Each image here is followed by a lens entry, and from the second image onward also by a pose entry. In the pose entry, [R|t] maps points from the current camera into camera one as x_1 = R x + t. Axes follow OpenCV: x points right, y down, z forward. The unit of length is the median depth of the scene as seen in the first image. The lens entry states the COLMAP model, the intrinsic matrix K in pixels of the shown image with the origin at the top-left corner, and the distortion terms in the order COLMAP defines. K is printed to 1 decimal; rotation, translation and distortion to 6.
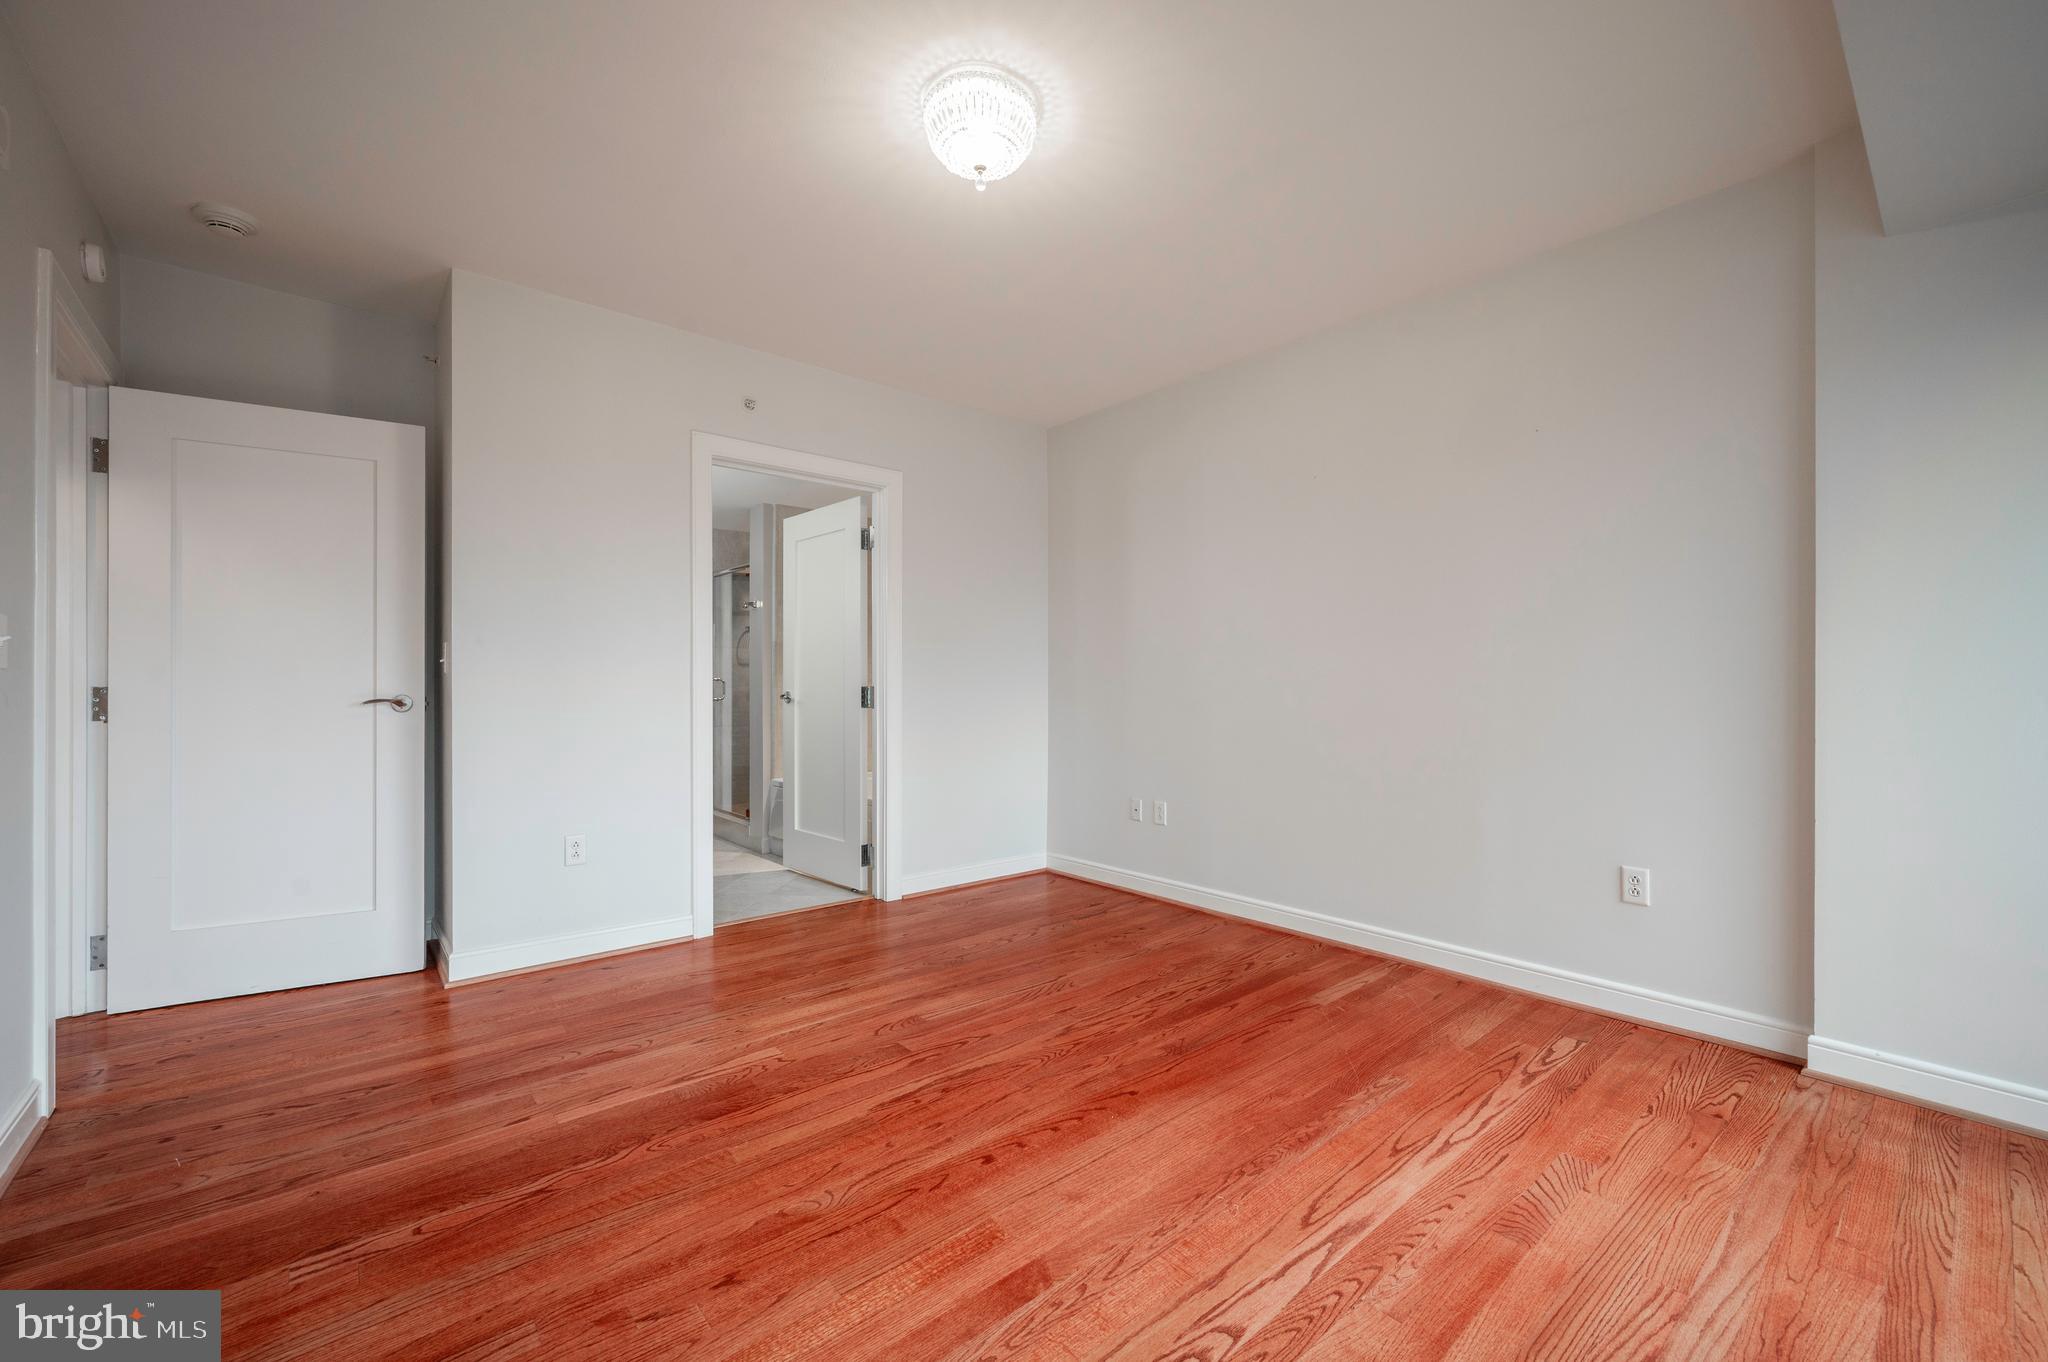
lens RADIAL K [[814.2, 0, 1051.3], [0, 814.2, 690.3], [0, 0, 1]] dist [-0.000601, -0.000195]
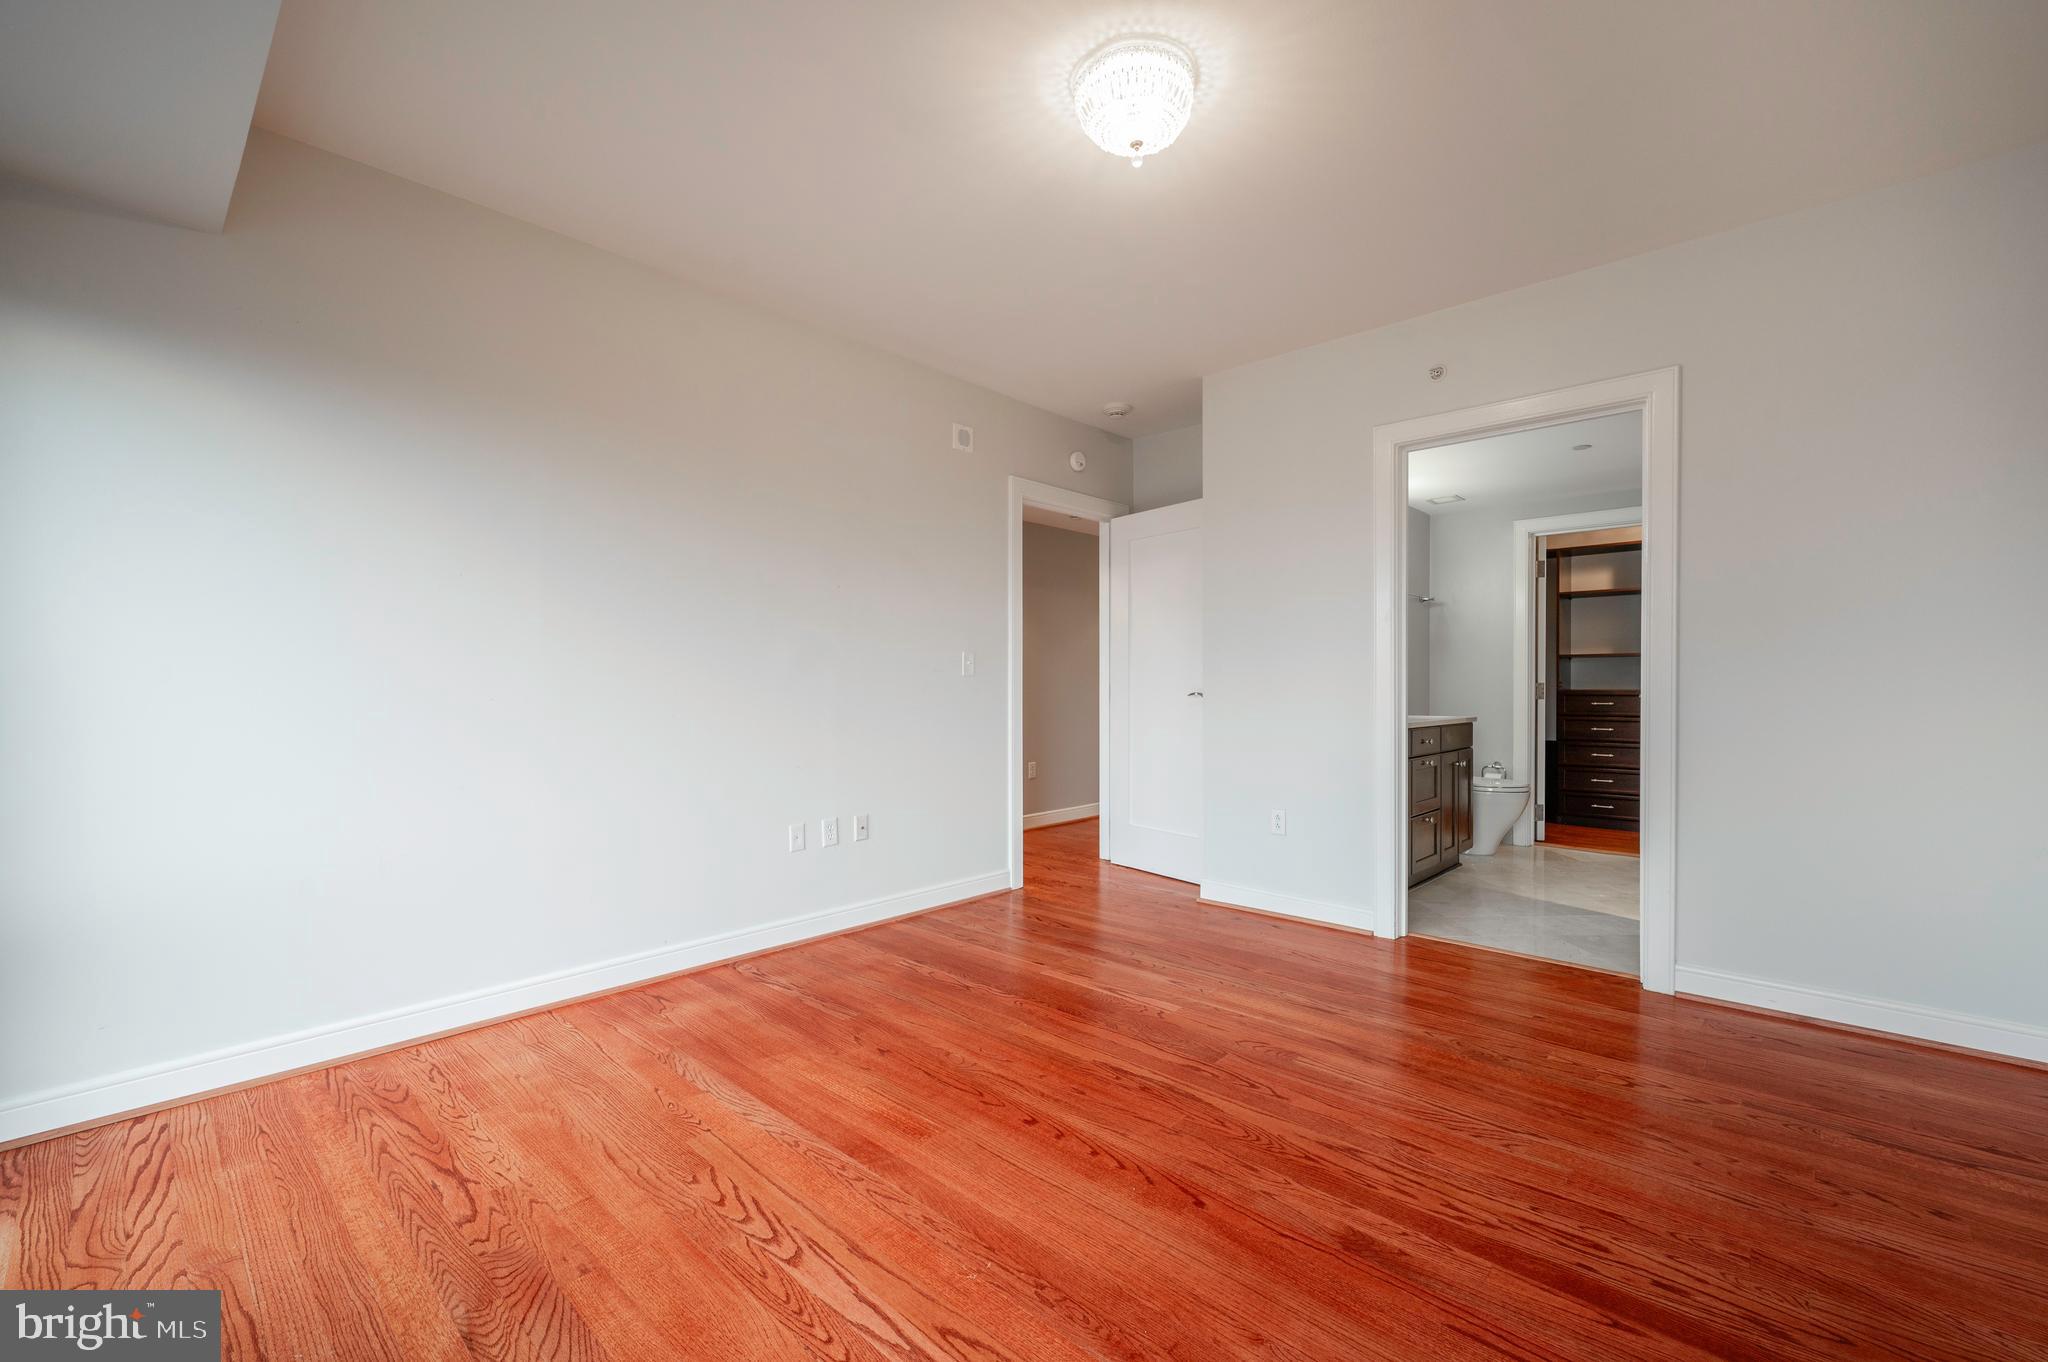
lens RADIAL K [[848.2, 0, 1034.6], [0, 848.2, 680.7], [0, 0, 1]] dist [-0.002239, -0.000153]
pose [[0.119360, -0.001949, -0.992849, 0.787495], [-0.005529, 0.999981, -0.002628, -0.005746], [0.992836, 0.005803, 0.119347, 0.653959]]
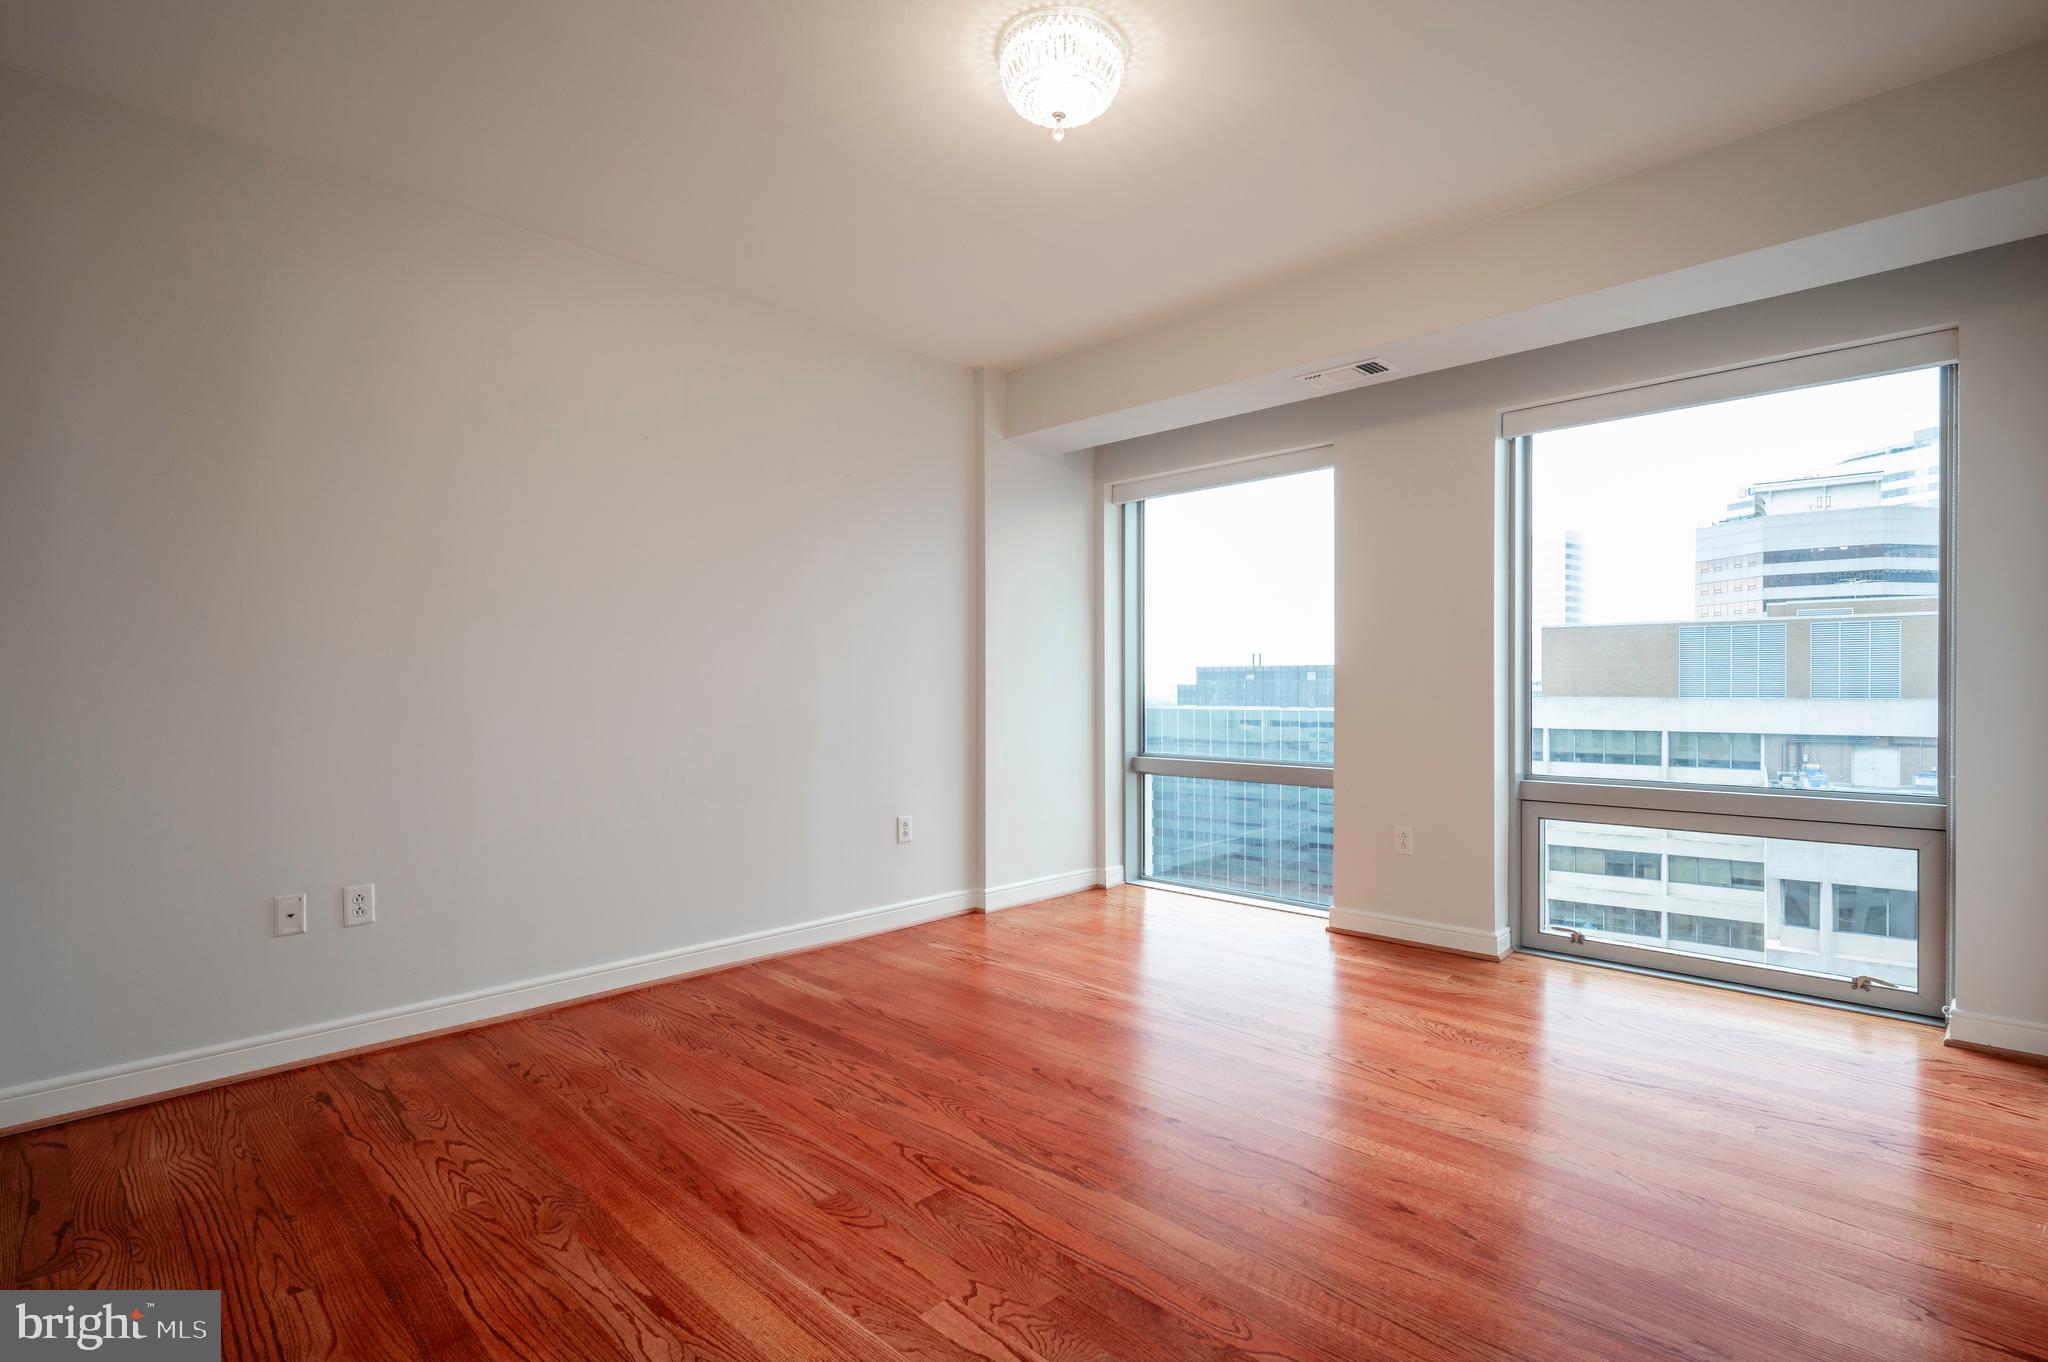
lens RADIAL K [[959.6, 0, 1032.4], [0, 959.6, 707.8], [0, 0, 1]] dist [-0.000073, -0.000919]
pose [[-0.067862, -0.023609, 0.997415, -1.007970], [0.011881, 0.999630, 0.024470, -0.008595], [-0.997624, 0.013511, -0.067556, 0.955057]]
